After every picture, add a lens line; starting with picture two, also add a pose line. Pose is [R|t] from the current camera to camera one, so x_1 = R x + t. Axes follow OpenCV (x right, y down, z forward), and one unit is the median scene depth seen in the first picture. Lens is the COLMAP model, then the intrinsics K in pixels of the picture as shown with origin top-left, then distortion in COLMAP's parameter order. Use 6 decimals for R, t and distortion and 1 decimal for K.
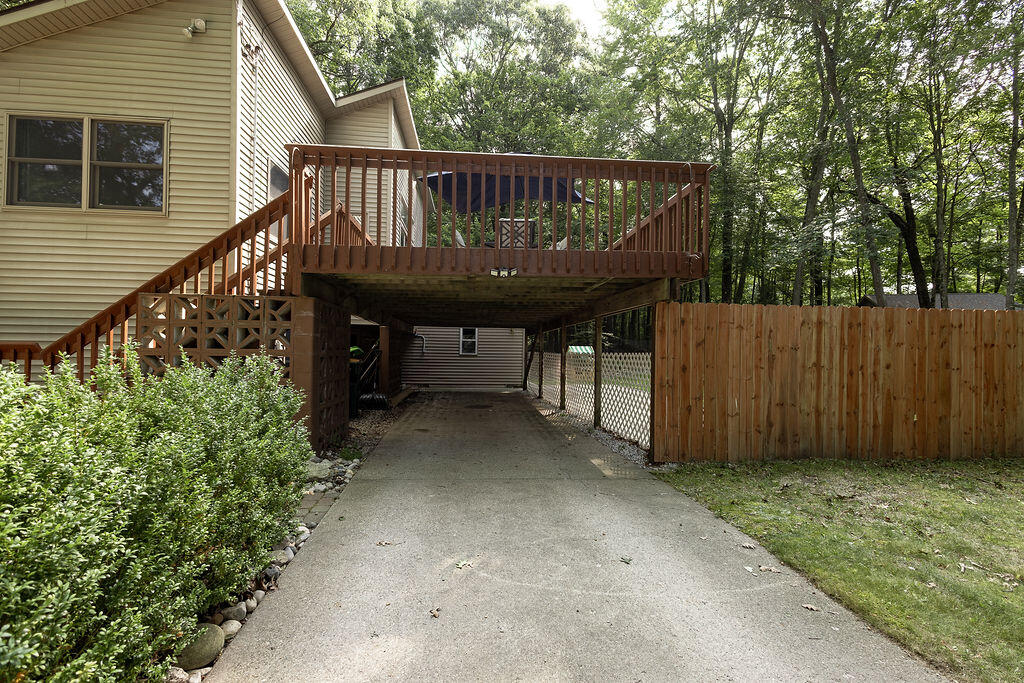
lens RADIAL K [[446.6, 0, 512.0], [0, 446.6, 341.5], [0, 0, 1]] dist [0.000811, 0.000176]
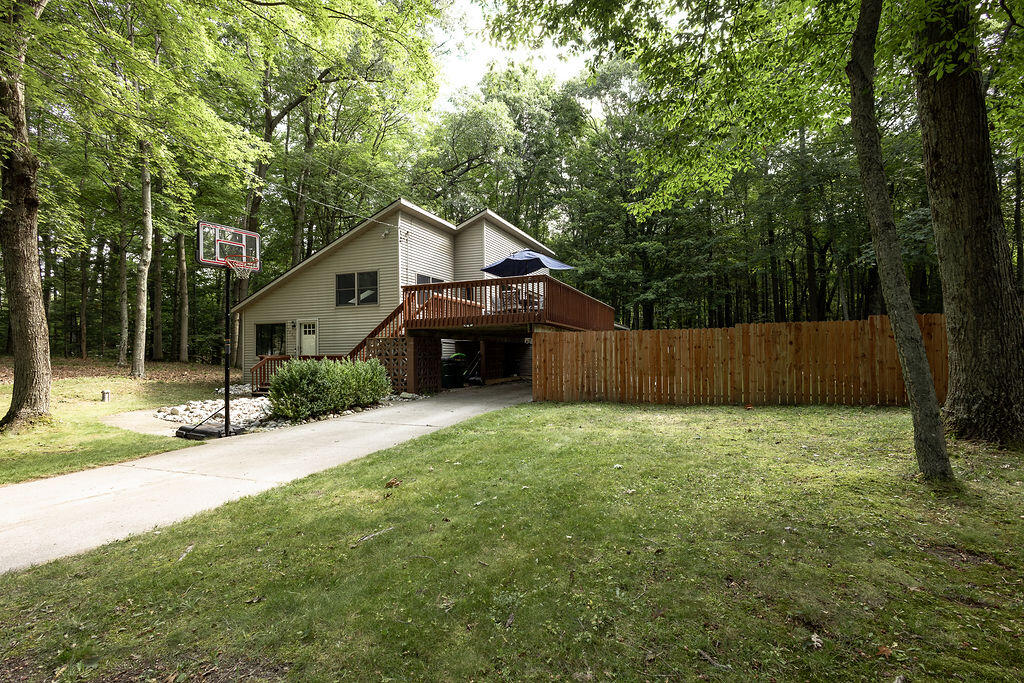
lens RADIAL K [[475.3, 0, 512.0], [0, 475.3, 341.5], [0, 0, 1]] dist [0.001613, 0.000150]
pose [[0.883625, -0.031524, -0.467132, 1.359854], [0.023638, 0.999462, -0.022734, 0.012055], [0.467598, 0.009047, 0.883895, -1.231133]]
